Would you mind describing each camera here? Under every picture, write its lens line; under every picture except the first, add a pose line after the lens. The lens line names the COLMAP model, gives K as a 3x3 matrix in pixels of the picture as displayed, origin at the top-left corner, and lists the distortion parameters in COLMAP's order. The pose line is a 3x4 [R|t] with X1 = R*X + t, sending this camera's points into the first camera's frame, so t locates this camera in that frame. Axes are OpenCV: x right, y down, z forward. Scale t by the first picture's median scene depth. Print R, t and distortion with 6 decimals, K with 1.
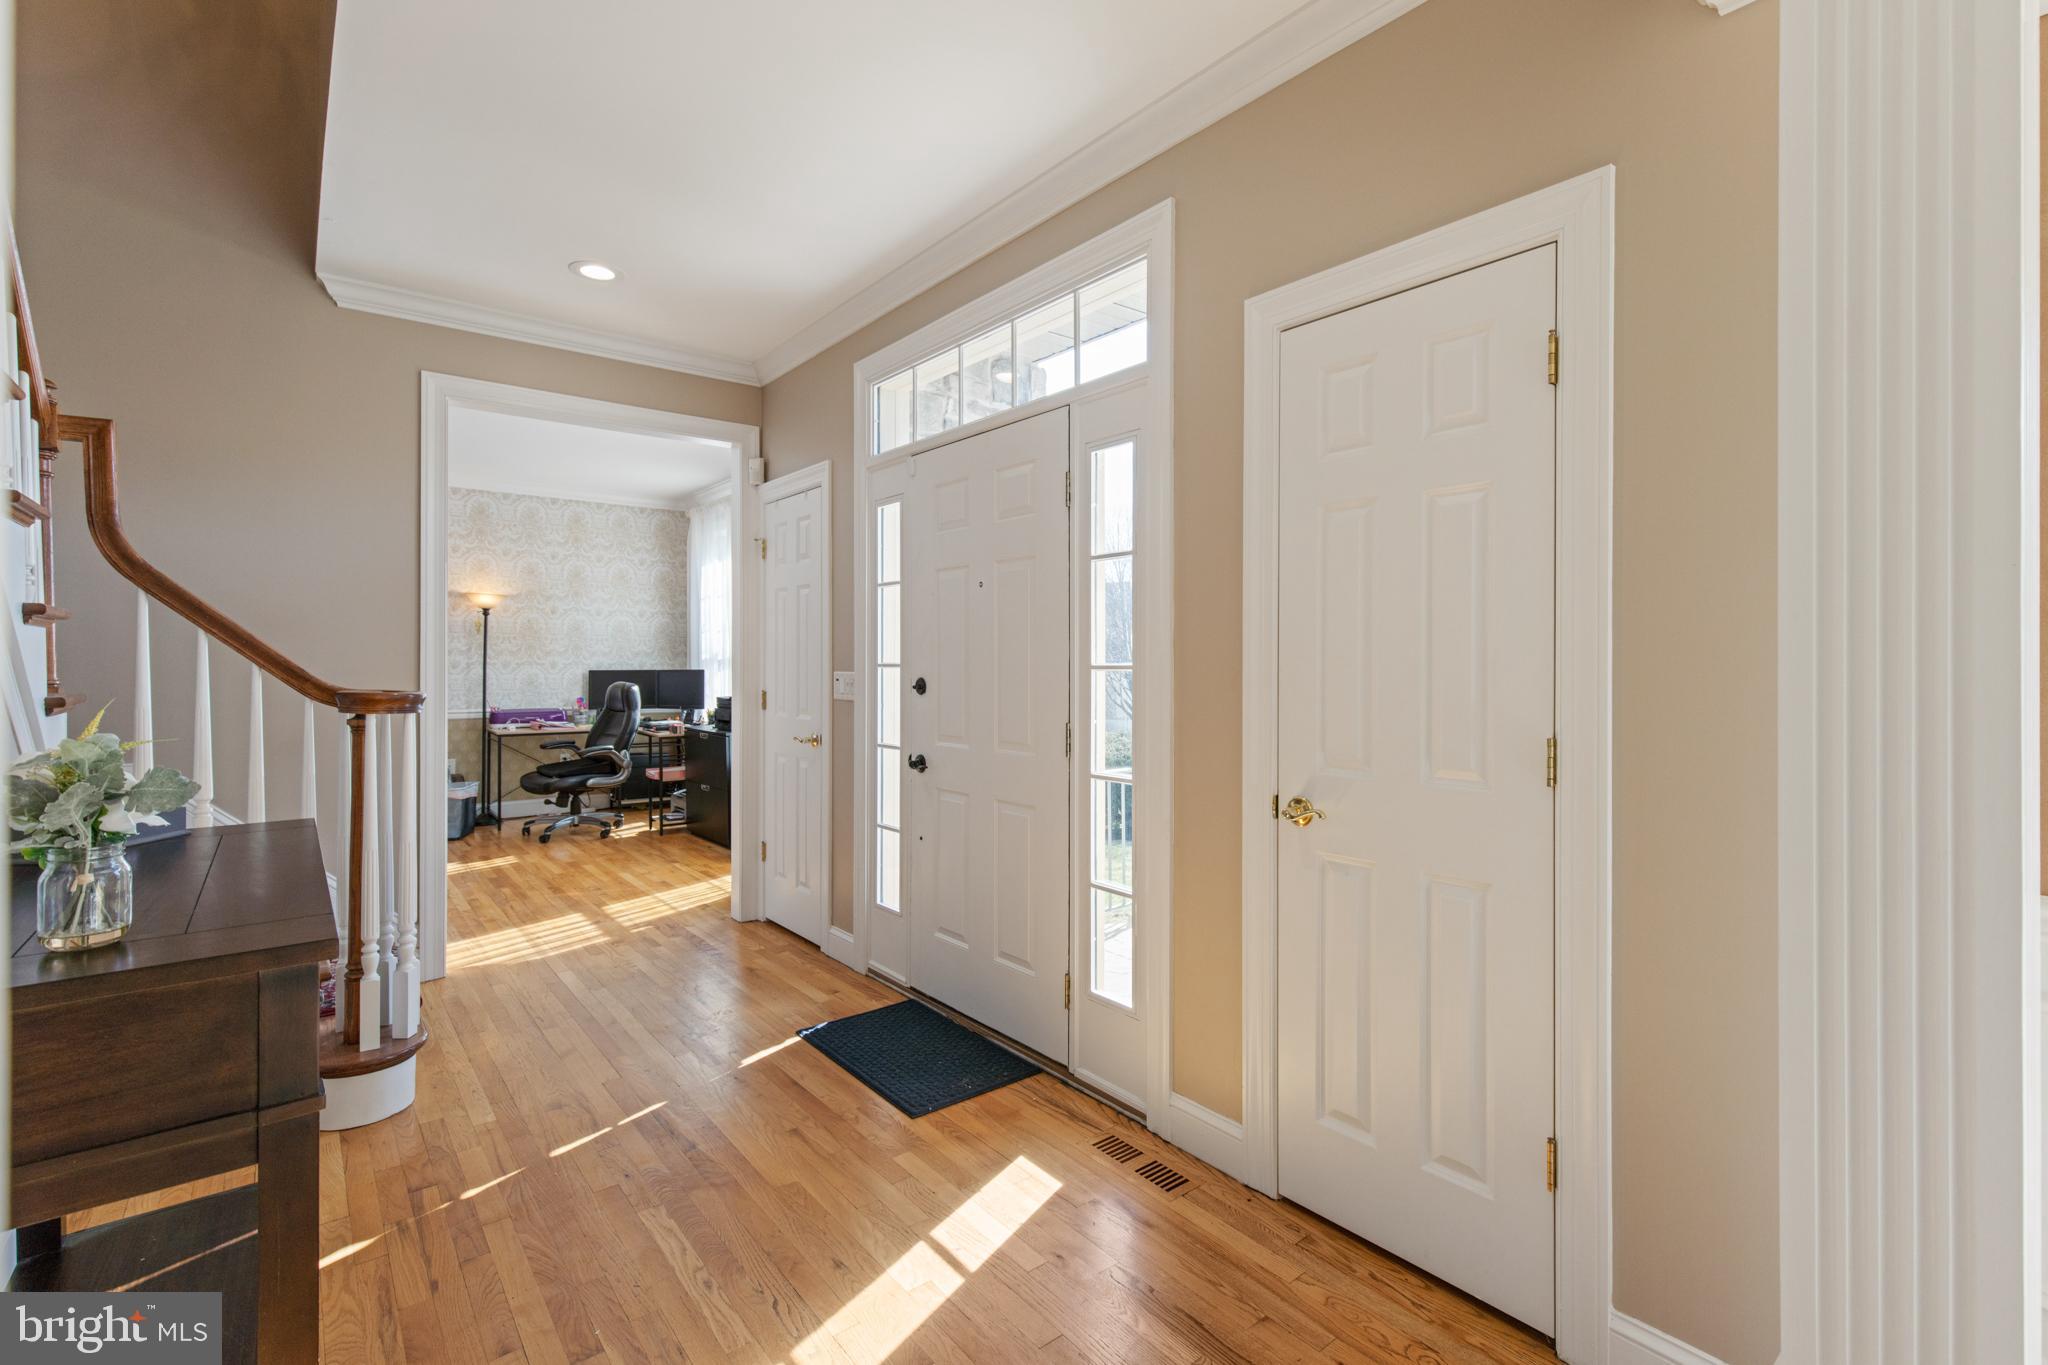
lens RADIAL K [[937.5, 0, 1037.5], [0, 937.5, 661.7], [0, 0, 1]] dist [-0.003535, -0.000912]
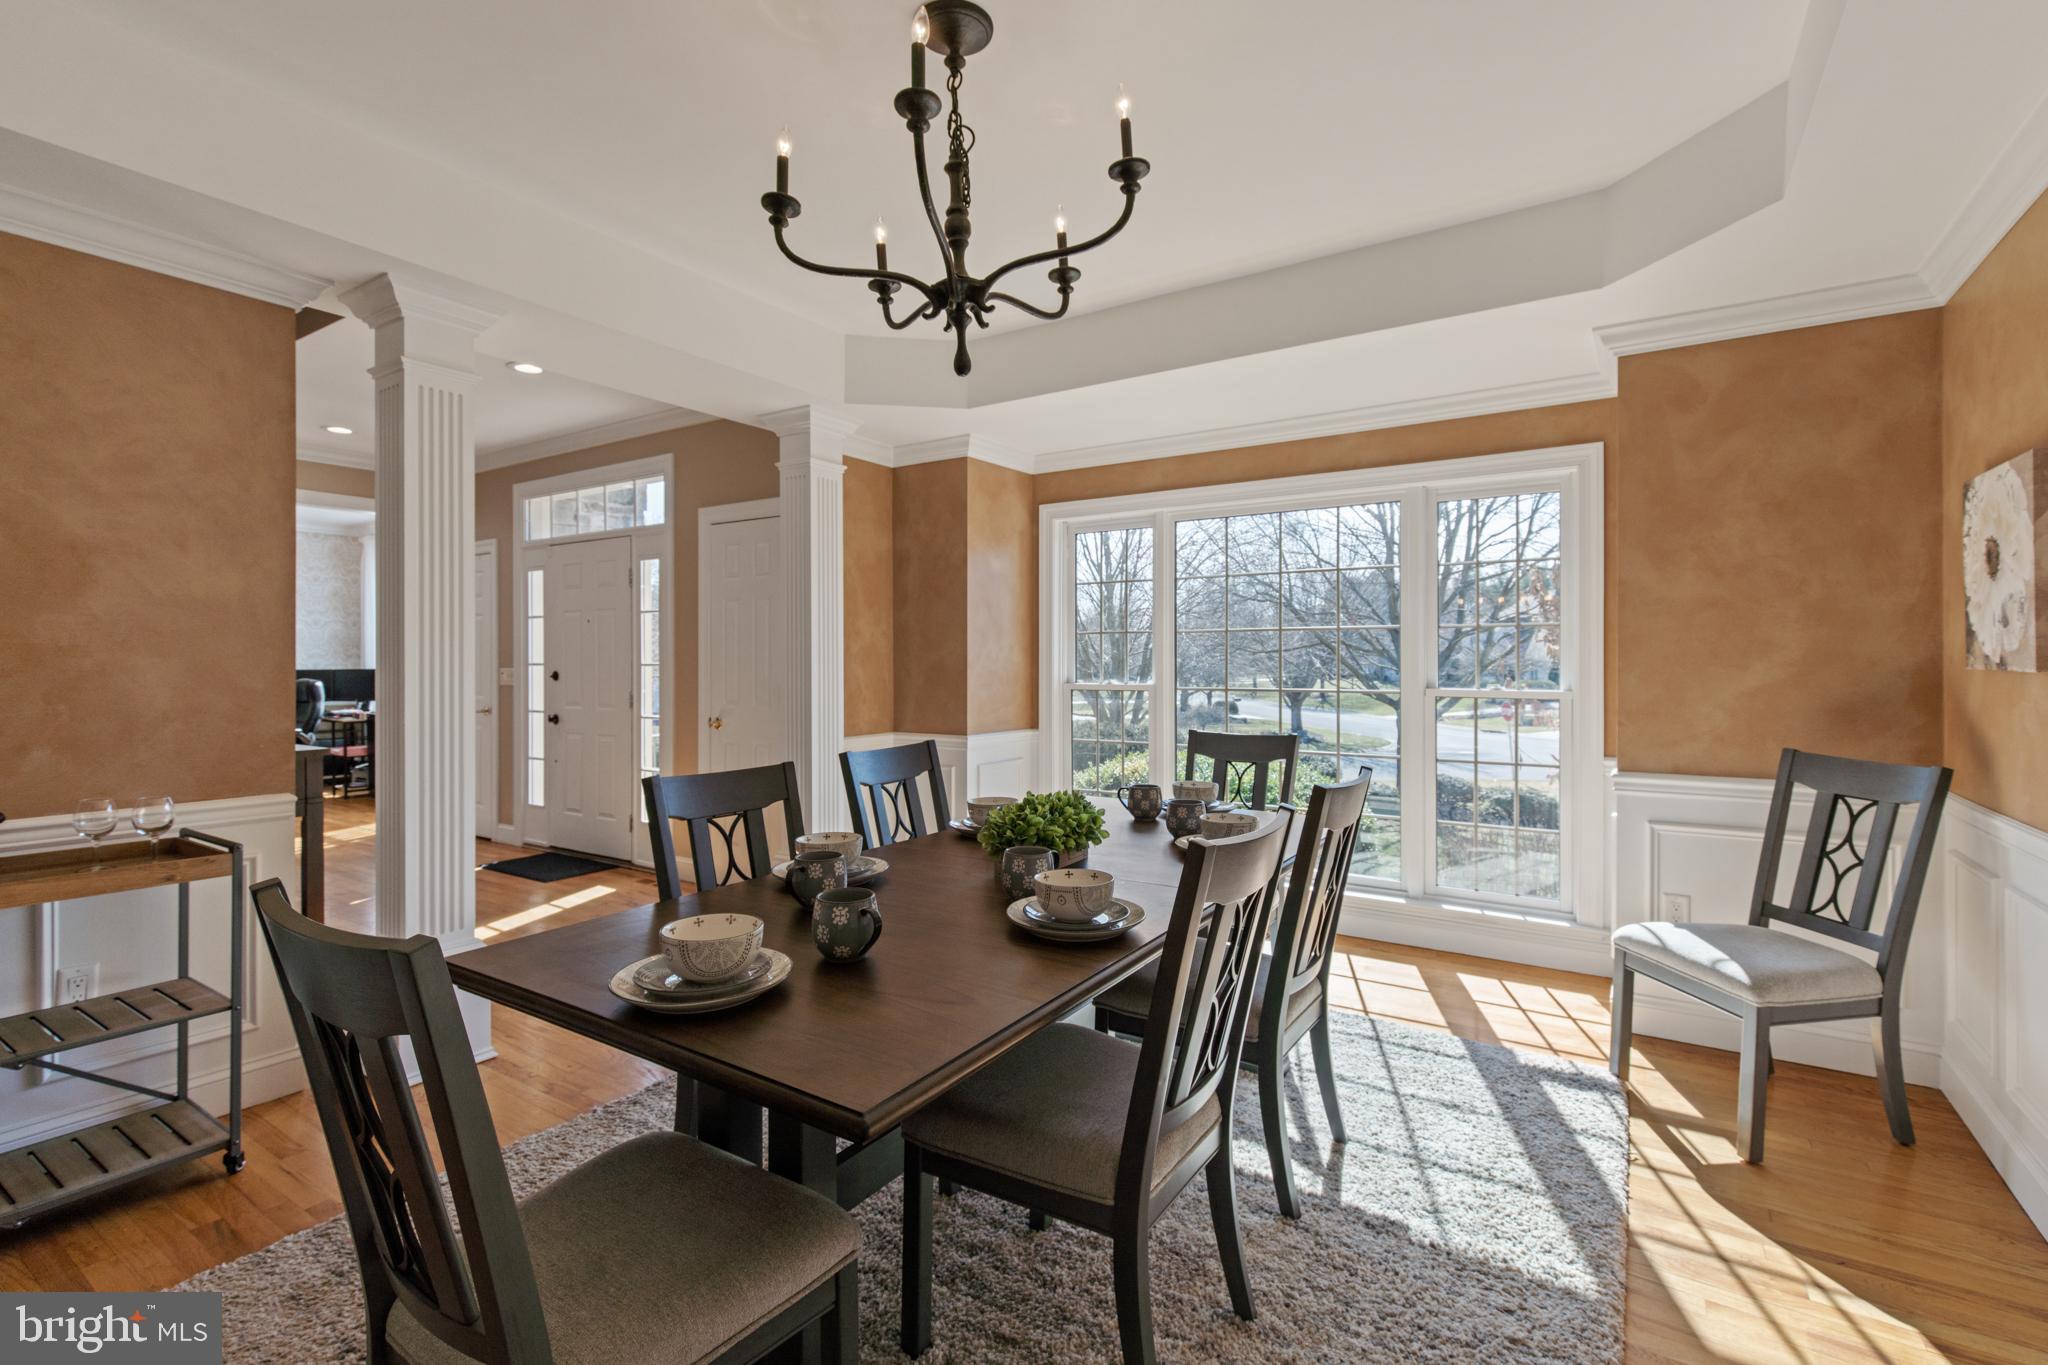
lens RADIAL K [[937.5, 0, 1037.5], [0, 937.5, 661.7], [0, 0, 1]] dist [-0.003535, -0.000912]
pose [[0.951745, -0.003161, 0.306875, 0.187482], [0.002829, 0.999995, 0.001529, -0.000758], [-0.306878, -0.000587, 0.951749, -0.907169]]
